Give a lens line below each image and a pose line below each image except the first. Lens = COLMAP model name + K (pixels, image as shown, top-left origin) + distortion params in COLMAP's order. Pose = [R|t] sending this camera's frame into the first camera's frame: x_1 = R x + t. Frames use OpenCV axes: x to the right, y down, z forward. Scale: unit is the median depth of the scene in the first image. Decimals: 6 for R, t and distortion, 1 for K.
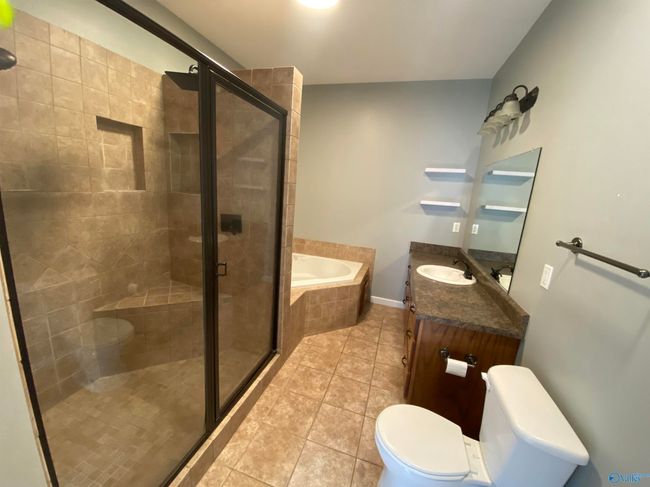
lens RADIAL K [[264.3, 0, 325.0], [0, 264.3, 243.5], [0, 0, 1]] dist [-0.000352, -0.000208]
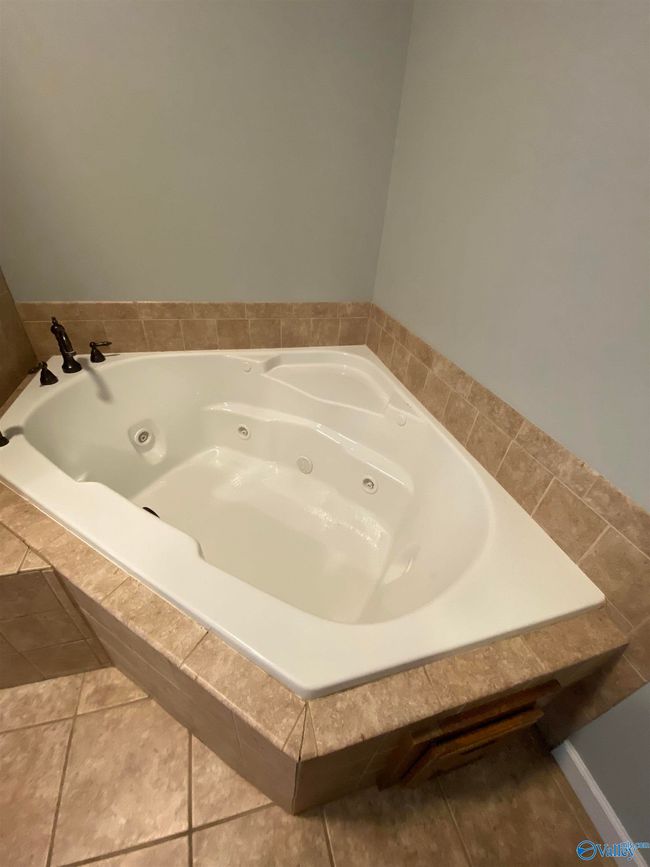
lens RADIAL K [[352.5, 0, 325.0], [0, 352.5, 433.5], [0, 0, 1]] dist [-0.000352, -0.000208]
pose [[0.553676, 0.471678, -0.686267, 0.147442], [-0.217742, 0.877447, 0.427405, -0.071385], [0.803760, -0.087215, 0.588526, 0.722065]]
